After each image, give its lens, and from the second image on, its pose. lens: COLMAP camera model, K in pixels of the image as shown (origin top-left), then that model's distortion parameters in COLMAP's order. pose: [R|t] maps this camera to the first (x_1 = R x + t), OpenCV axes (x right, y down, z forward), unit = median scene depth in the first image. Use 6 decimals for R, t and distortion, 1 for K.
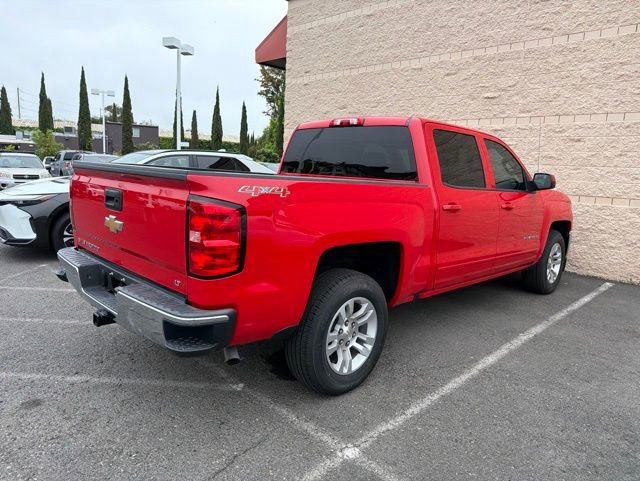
lens RADIAL K [[444.2, 0, 321.0], [0, 444.2, 238.7], [0, 0, 1]] dist [0.040066, -0.055260]
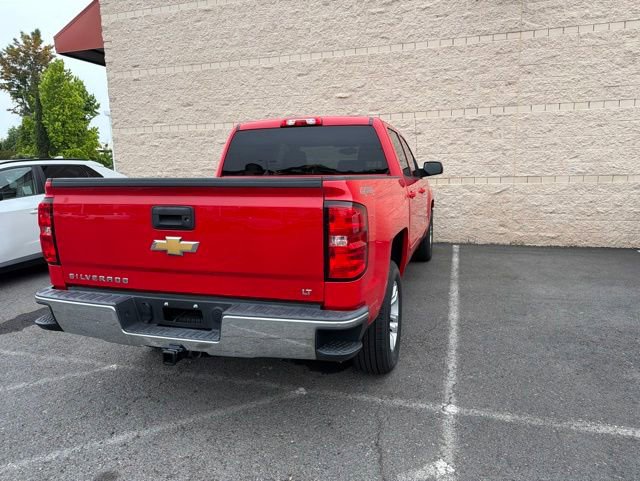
lens RADIAL K [[445.2, 0, 318.7], [0, 445.2, 245.7], [0, 0, 1]] dist [0.038904, -0.050780]
pose [[0.885821, -0.142587, 0.441577, -0.328944], [0.133150, 0.989706, 0.052477, -0.023168], [-0.444513, 0.012311, 0.895688, 0.049801]]
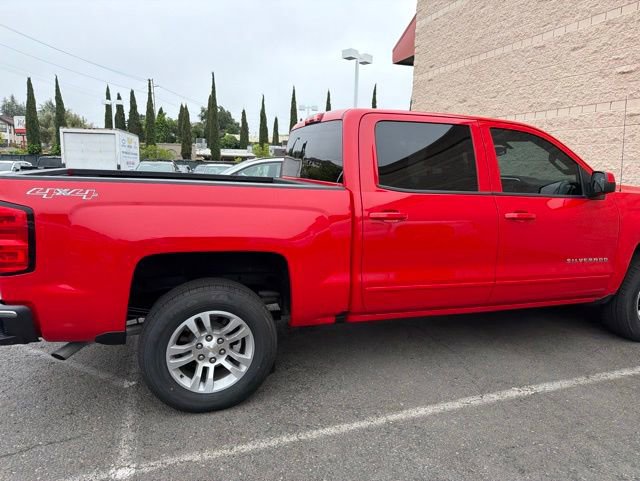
lens RADIAL K [[444.2, 0, 322.0], [0, 444.2, 244.6], [0, 0, 1]] dist [0.033710, -0.043000]
pose [[0.899068, 0.050621, -0.434873, 0.391765], [-0.049779, 0.998671, 0.013335, -0.015973], [0.434970, 0.009658, 0.900393, 0.157191]]
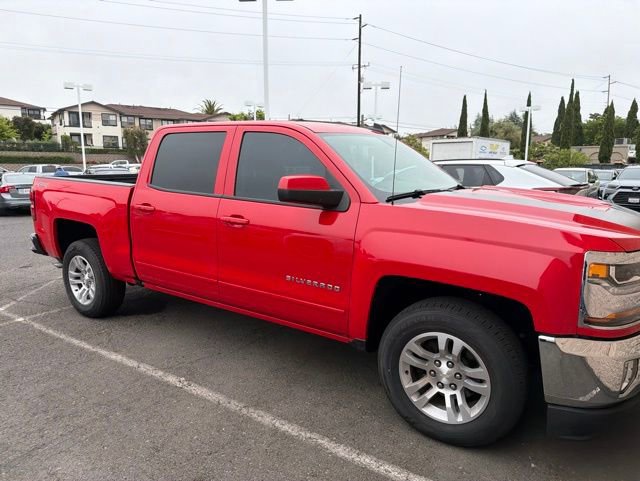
lens RADIAL K [[444.2, 0, 322.0], [0, 444.2, 244.6], [0, 0, 1]] dist [0.033710, -0.043000]
pose [[0.183289, 0.128955, -0.974564, 1.024484], [-0.151311, 0.983246, 0.101646, -0.113278], [0.971344, 0.128832, 0.199731, 0.875333]]
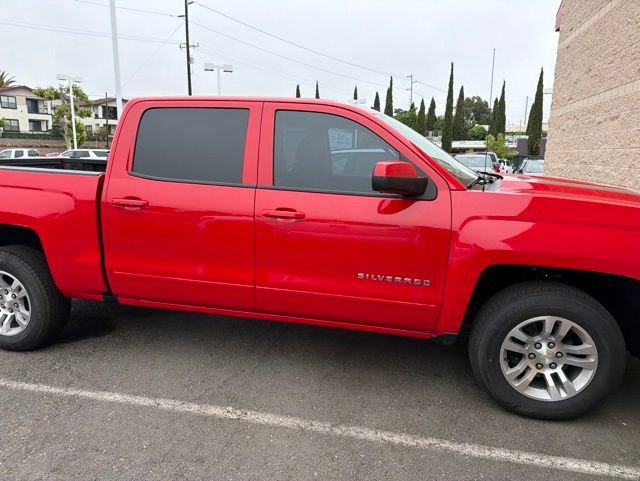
lens RADIAL K [[444.2, 0, 322.0], [0, 444.2, 244.6], [0, 0, 1]] dist [0.033710, -0.043000]
pose [[0.529954, 0.133726, -0.837417, 0.860326], [-0.125996, 0.988945, 0.078187, -0.074885], [0.838614, 0.064075, 0.540944, 0.620895]]
